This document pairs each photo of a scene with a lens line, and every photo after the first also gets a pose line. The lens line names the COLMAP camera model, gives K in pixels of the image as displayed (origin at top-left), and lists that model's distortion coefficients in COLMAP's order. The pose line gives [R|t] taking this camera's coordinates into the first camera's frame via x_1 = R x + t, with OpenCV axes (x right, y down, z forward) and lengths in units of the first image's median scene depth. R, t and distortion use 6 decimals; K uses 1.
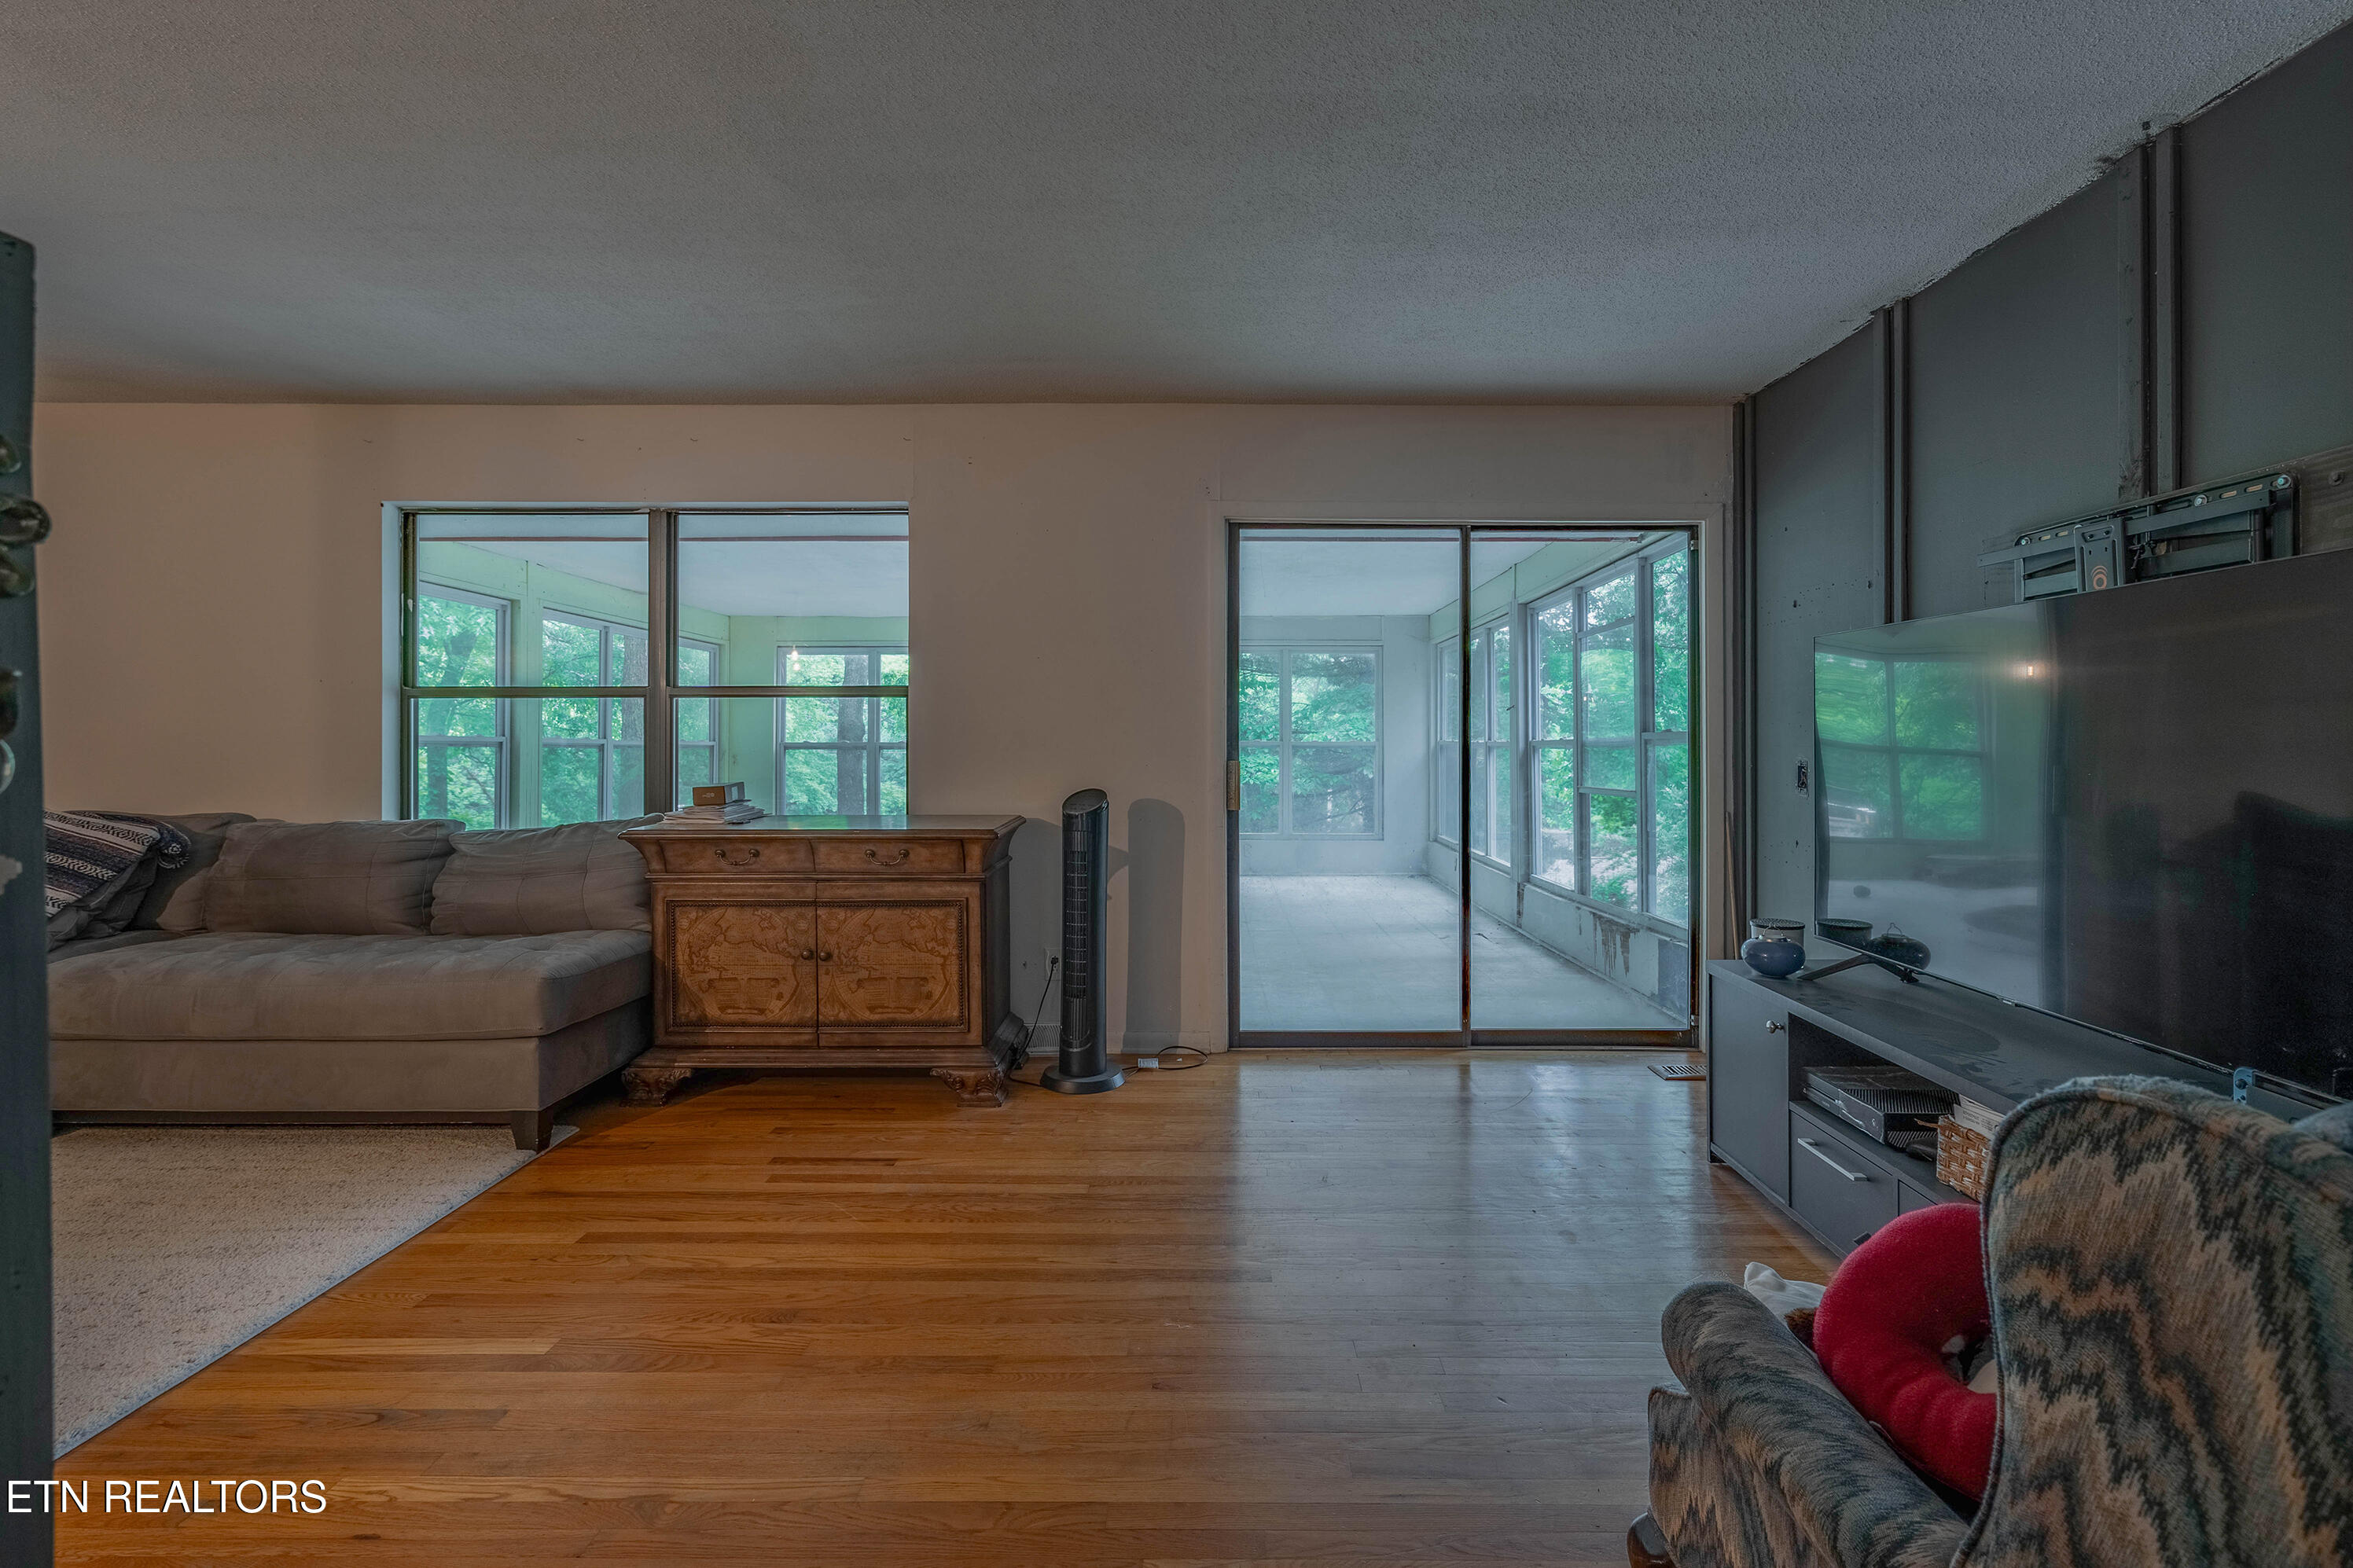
lens RADIAL K [[1093.4, 0, 1186.7], [0, 1093.4, 781.4], [0, 0, 1]] dist [0.000642, 0.000110]
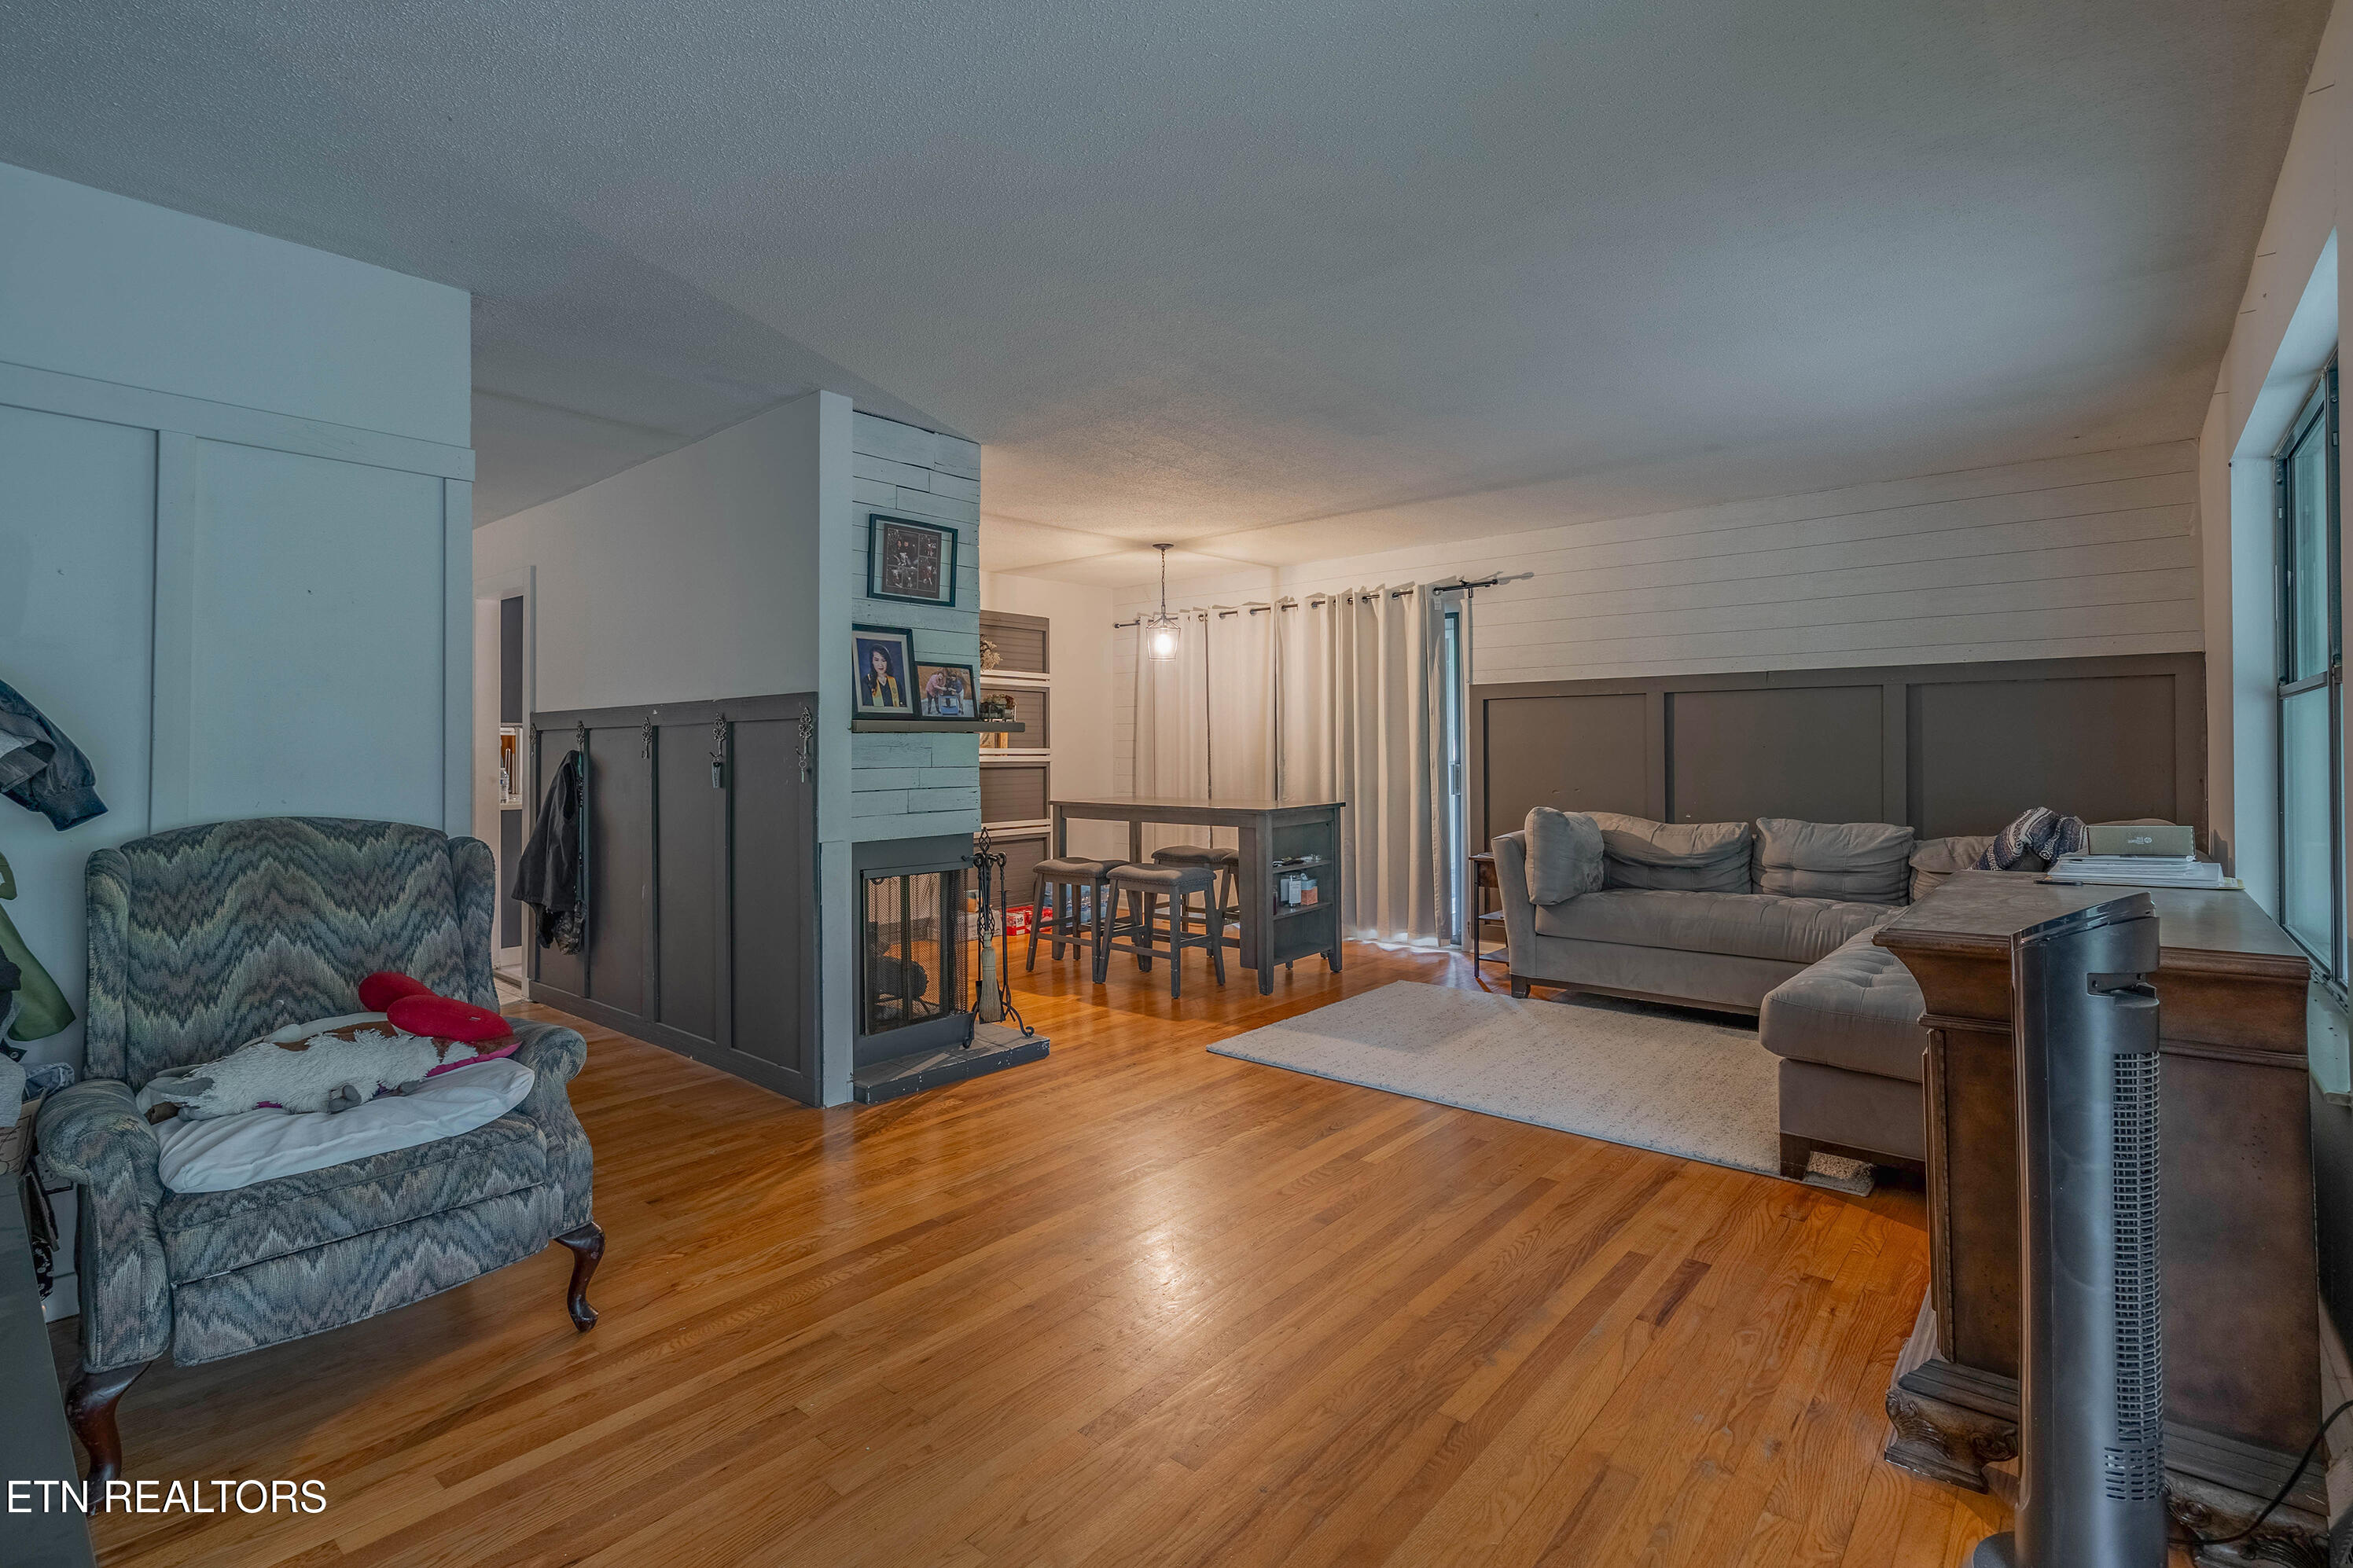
lens RADIAL K [[1093.4, 0, 1186.7], [0, 1093.4, 781.4], [0, 0, 1]] dist [0.000642, 0.000110]
pose [[-0.639304, 0.010709, -0.768880, 0.427381], [-0.033376, 0.998574, 0.041660, -0.023271], [0.768230, 0.052295, -0.638035, 1.085765]]
